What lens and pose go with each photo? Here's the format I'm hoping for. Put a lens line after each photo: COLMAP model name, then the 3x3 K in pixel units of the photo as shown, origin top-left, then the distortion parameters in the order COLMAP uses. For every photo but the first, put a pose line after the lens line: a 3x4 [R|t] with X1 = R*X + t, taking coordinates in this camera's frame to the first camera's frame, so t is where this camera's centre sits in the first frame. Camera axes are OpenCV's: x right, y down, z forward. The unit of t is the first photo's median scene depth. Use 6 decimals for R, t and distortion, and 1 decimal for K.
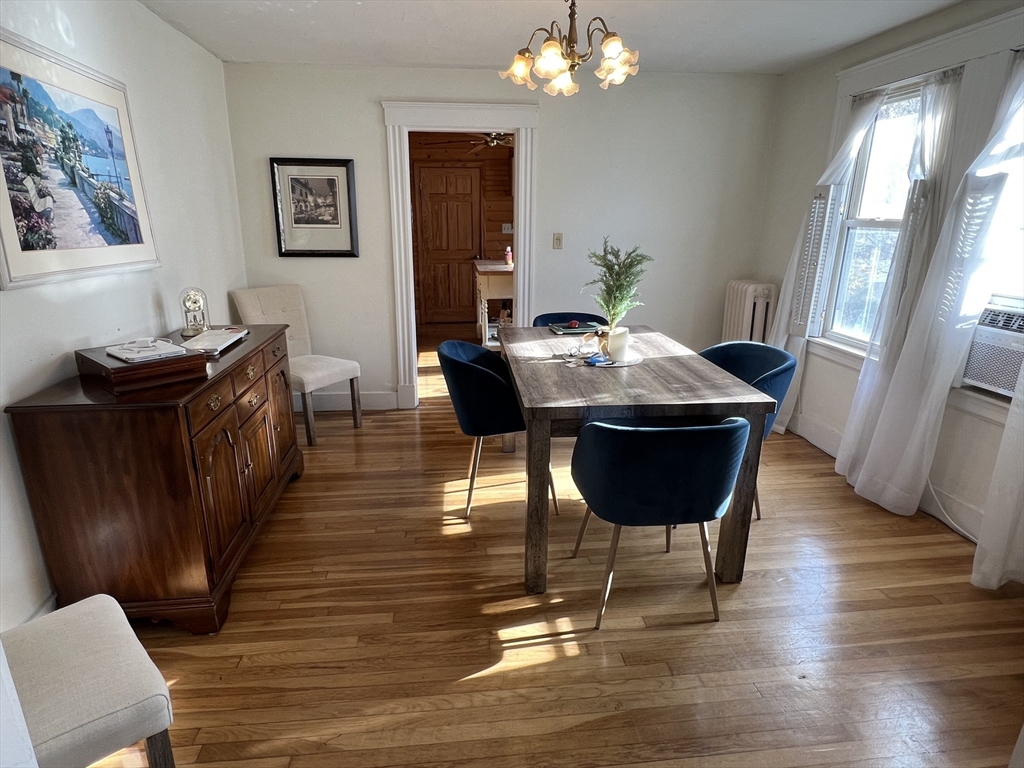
lens RADIAL K [[574.3, 0, 508.8], [0, 574.3, 387.0], [0, 0, 1]] dist [0.001873, -0.000545]
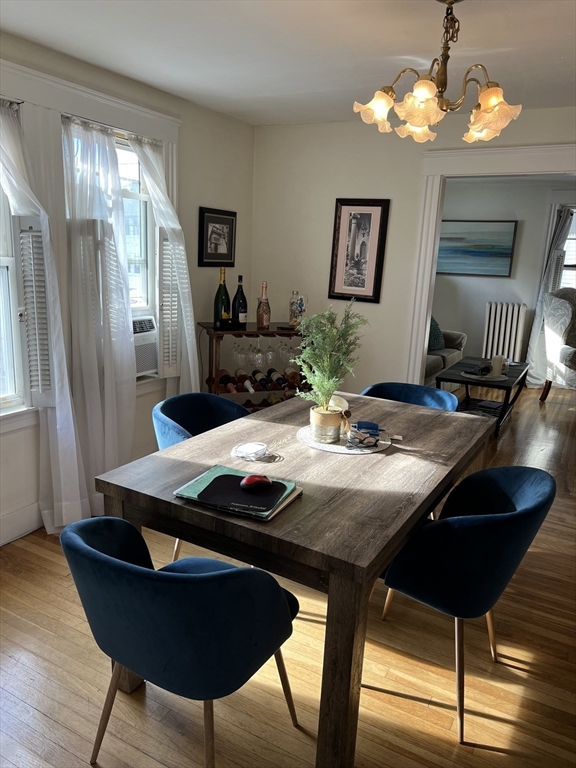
lens RADIAL K [[575.2, 0, 288.0], [0, 575.2, 384.0], [0, 0, 1]] dist [0.062058, -0.072405]
pose [[-0.814771, -0.169810, 0.554358, -0.289837], [0.120968, 0.885314, 0.448983, -0.655383], [-0.567023, 0.432878, -0.700787, 2.062270]]
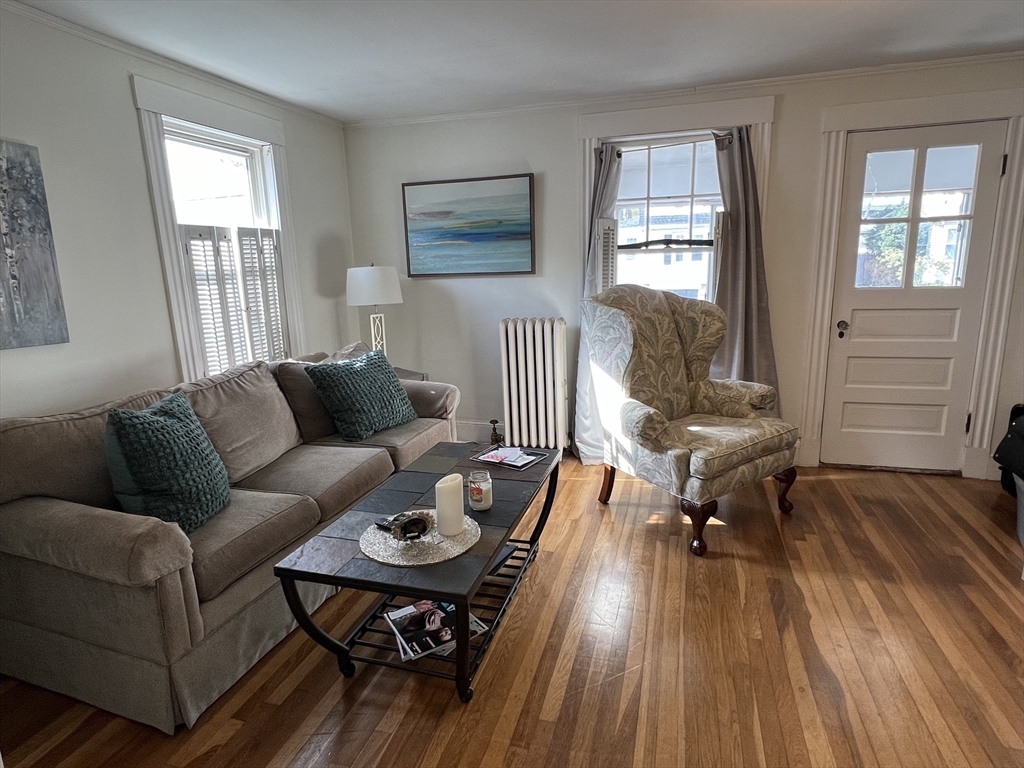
lens RADIAL K [[574.3, 0, 508.8], [0, 574.3, 387.0], [0, 0, 1]] dist [0.001873, -0.000545]
pose [[-0.915015, -0.065521, 0.398064, -0.078467], [0.136716, 0.877971, 0.458777, -0.102257], [-0.379548, 0.474209, -0.794399, 0.460907]]
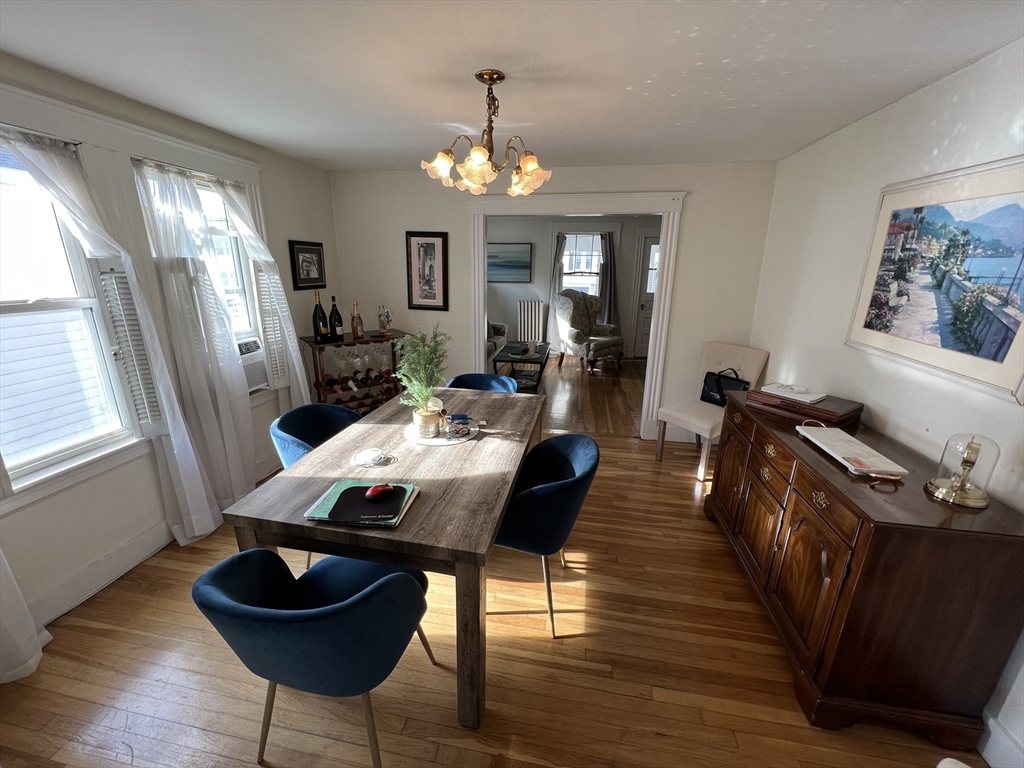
lens RADIAL K [[408.5, 0, 509.5], [0, 408.5, 382.5], [0, 0, 1]] dist [-0.000719, 0.000366]
pose [[-0.959001, -0.095868, 0.266697, -0.196918], [0.063991, 0.843497, 0.533308, -0.673788], [-0.276085, 0.528509, -0.802779, 1.968118]]
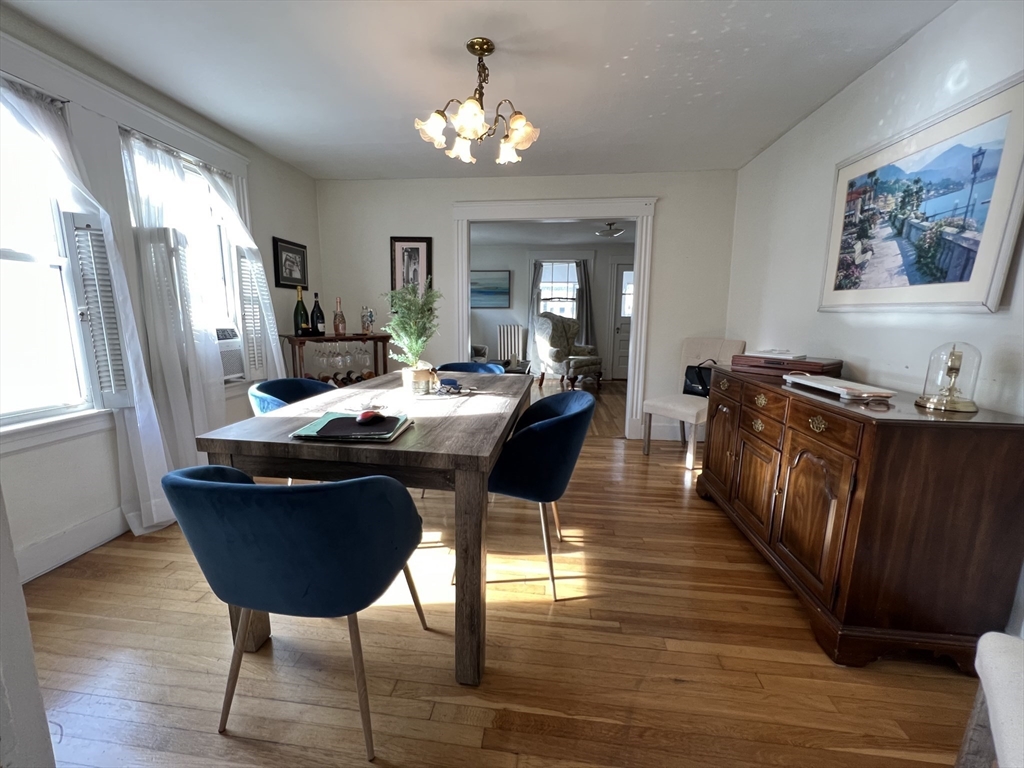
lens RADIAL K [[407.0, 0, 509.5], [0, 407.0, 382.7], [0, 0, 1]] dist [0.000622, 0.000061]
pose [[-0.974280, -0.052342, 0.219178, -0.173613], [0.049369, 0.899441, 0.434246, -0.486844], [-0.219867, 0.433897, -0.873723, 2.063828]]
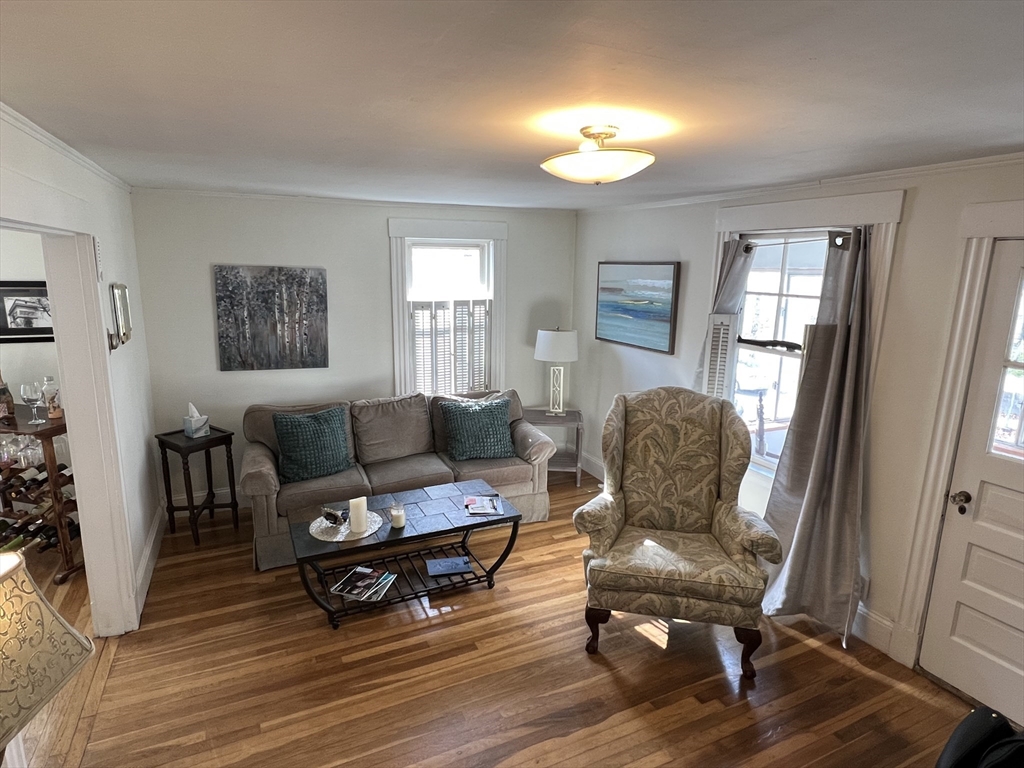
lens RADIAL K [[574.3, 0, 508.8], [0, 574.3, 387.0], [0, 0, 1]] dist [0.001873, -0.000545]
pose [[-0.314542, -0.211124, 0.925467, -1.049485], [0.256021, 0.919954, 0.296881, -0.178463], [-0.914066, 0.330320, -0.235312, -0.231617]]
